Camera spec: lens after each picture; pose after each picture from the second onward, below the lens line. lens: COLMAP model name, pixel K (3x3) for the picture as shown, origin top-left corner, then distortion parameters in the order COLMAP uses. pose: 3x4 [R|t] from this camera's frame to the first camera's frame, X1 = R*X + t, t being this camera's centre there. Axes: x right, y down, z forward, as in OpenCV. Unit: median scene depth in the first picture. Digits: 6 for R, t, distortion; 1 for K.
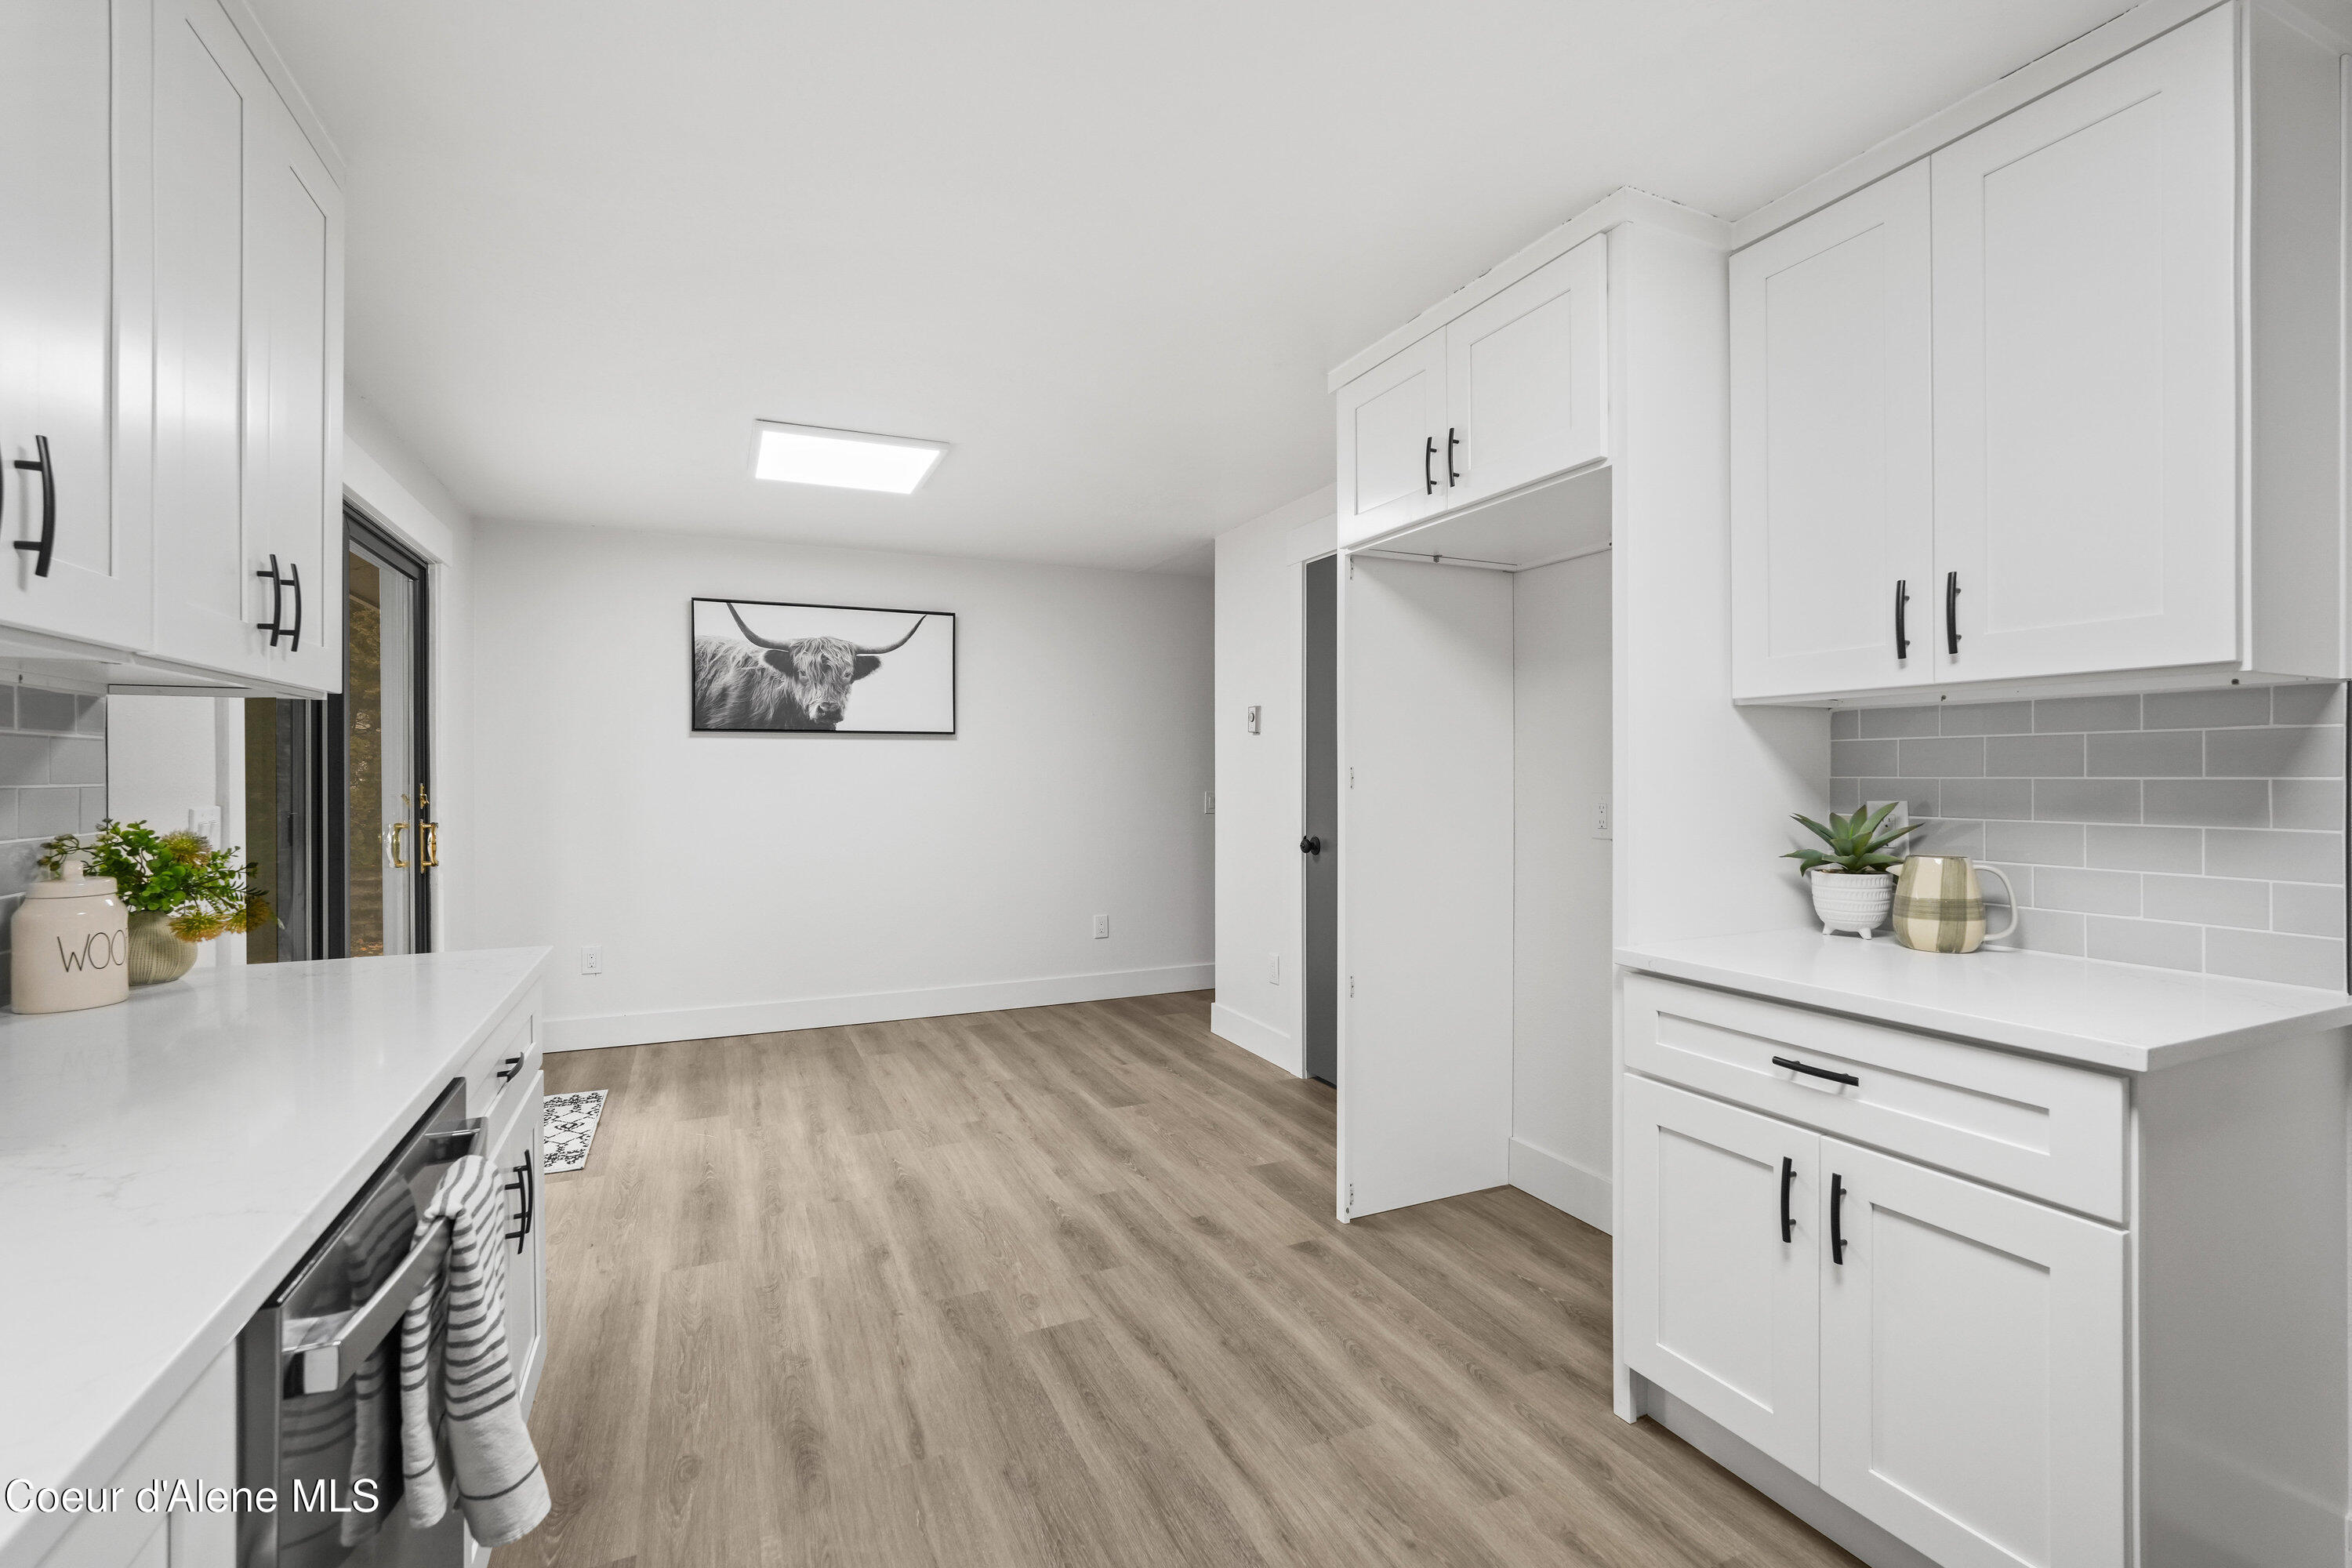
lens RADIAL K [[1032.8, 0, 1159.2], [0, 1032.8, 766.5], [0, 0, 1]] dist [-0.014537, 0.006470]
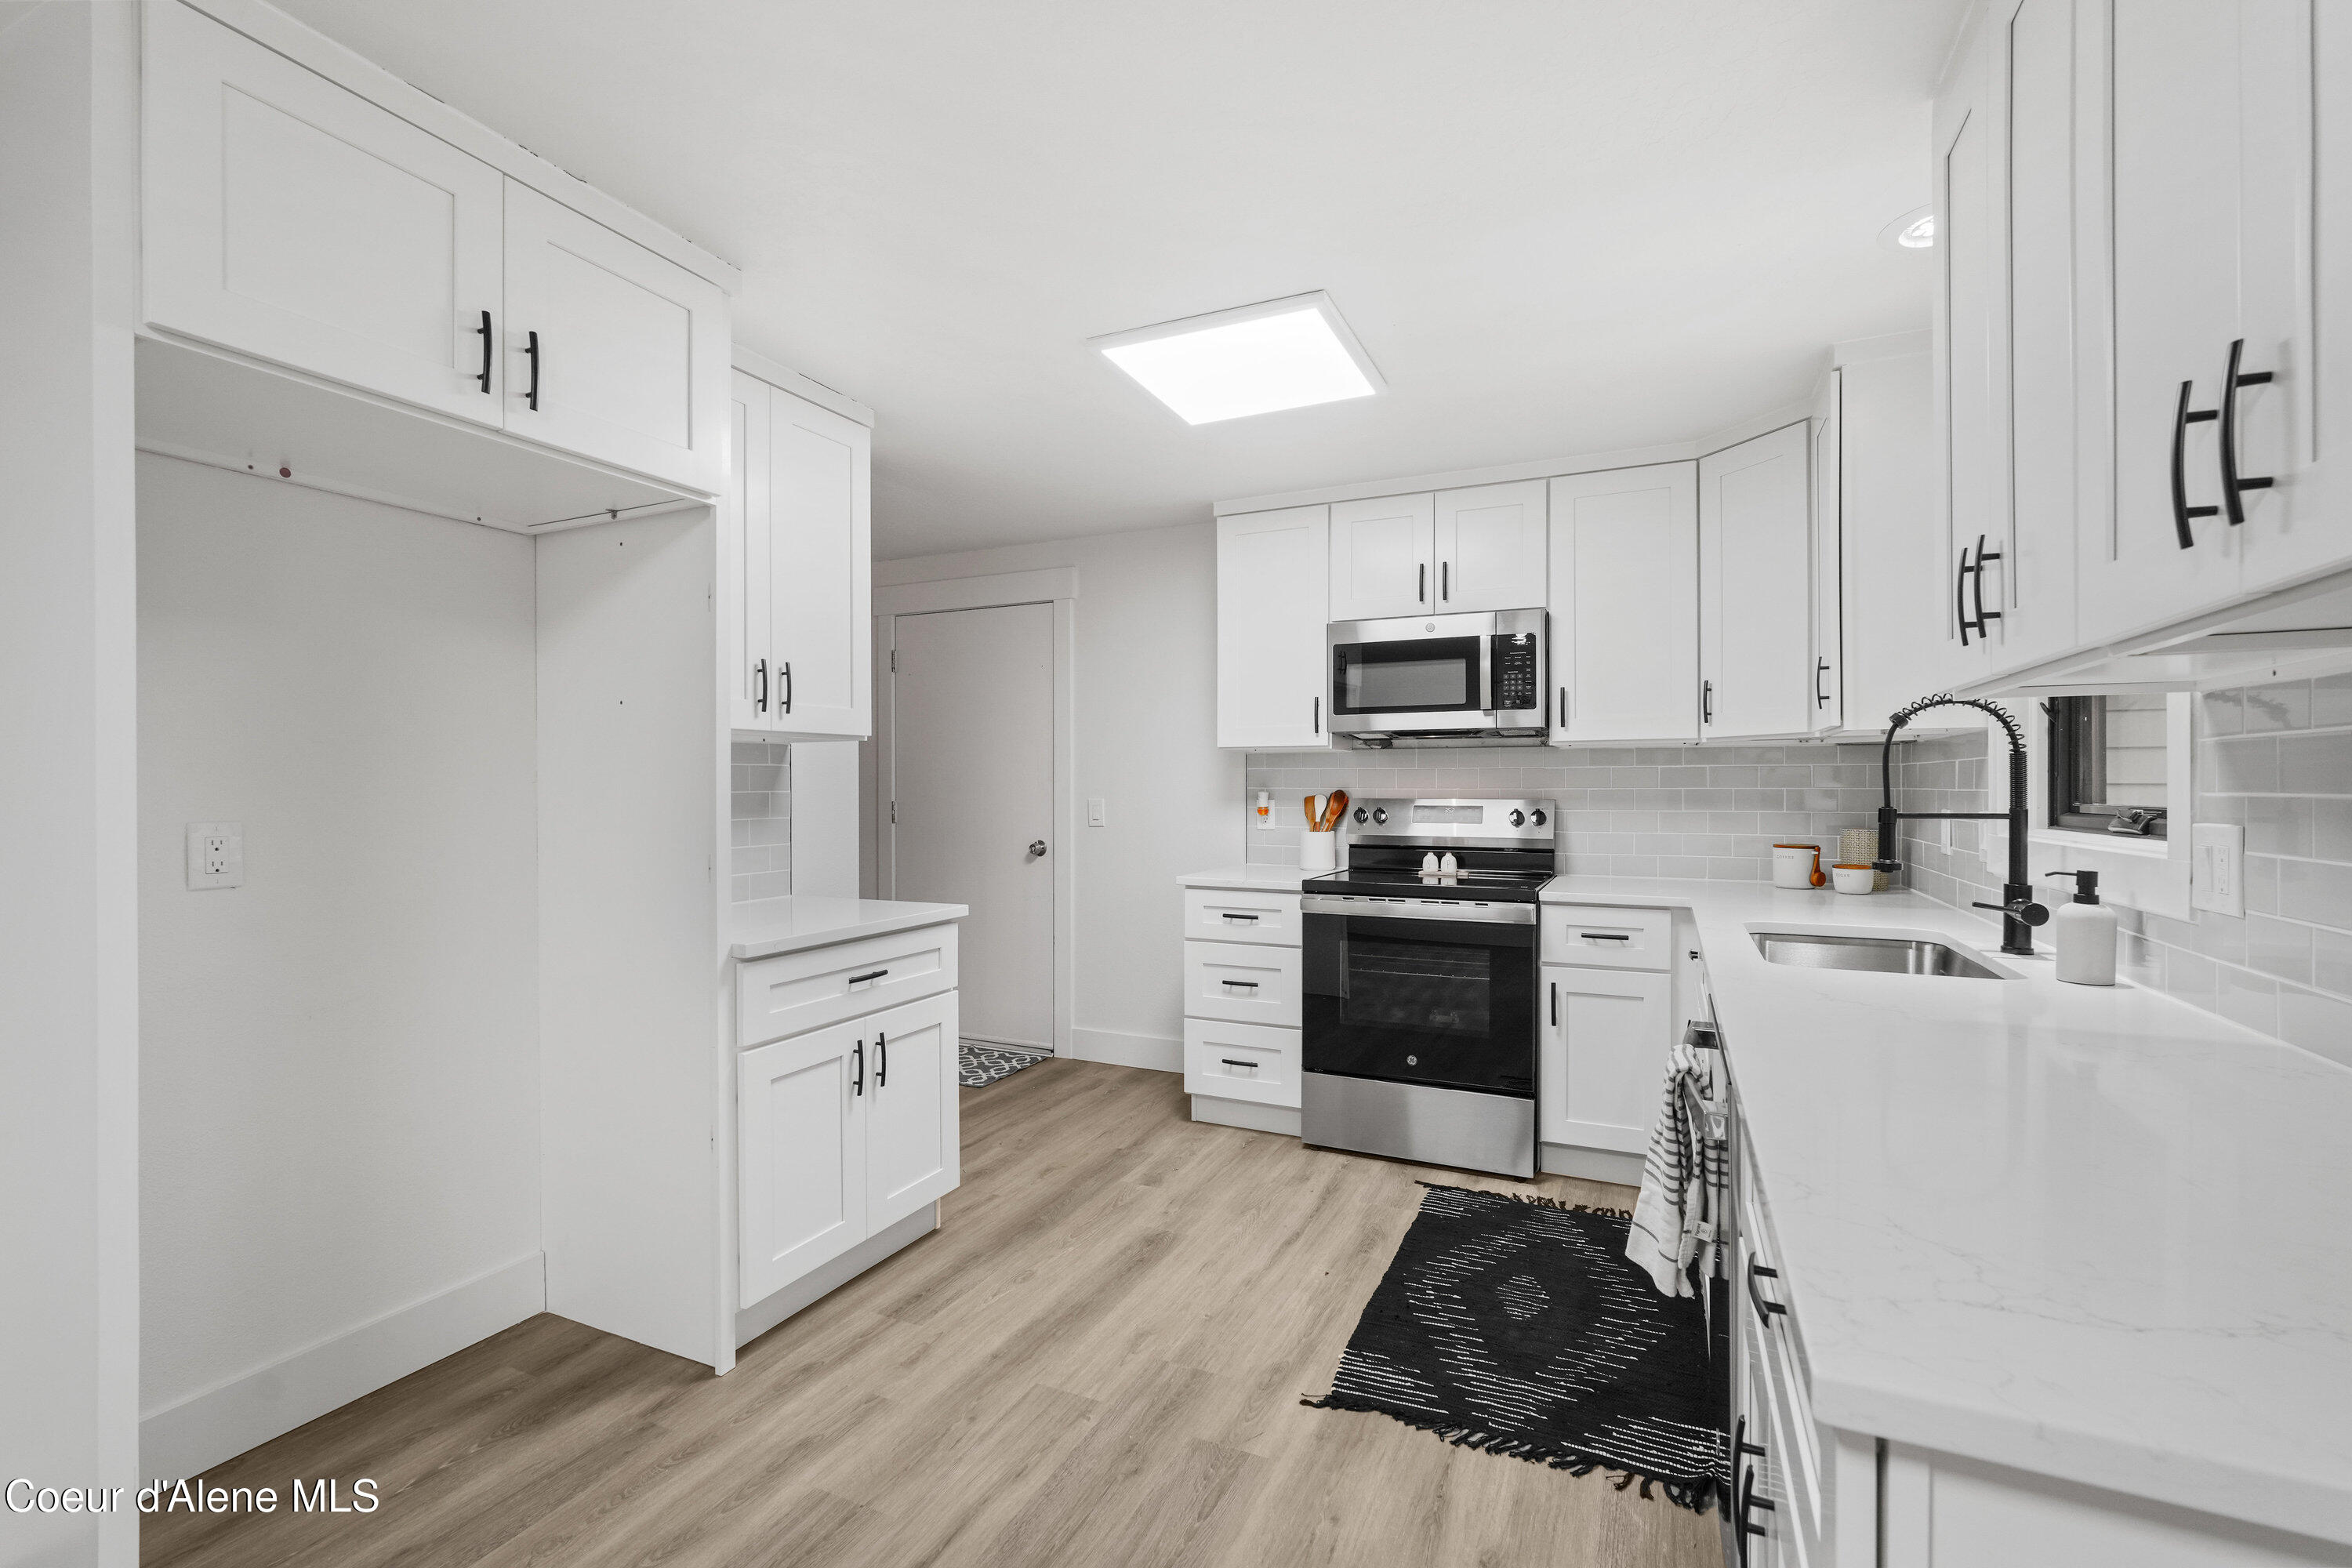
lens RADIAL K [[1032.8, 0, 1178.4], [0, 1032.8, 794.5], [0, 0, 1]] dist [-0.014537, 0.006470]
pose [[-0.660312, -0.000024, 0.750992, -0.510057], [0.001749, 0.999997, 0.001569, 0.007476], [-0.750990, 0.002349, -0.660310, 0.987948]]
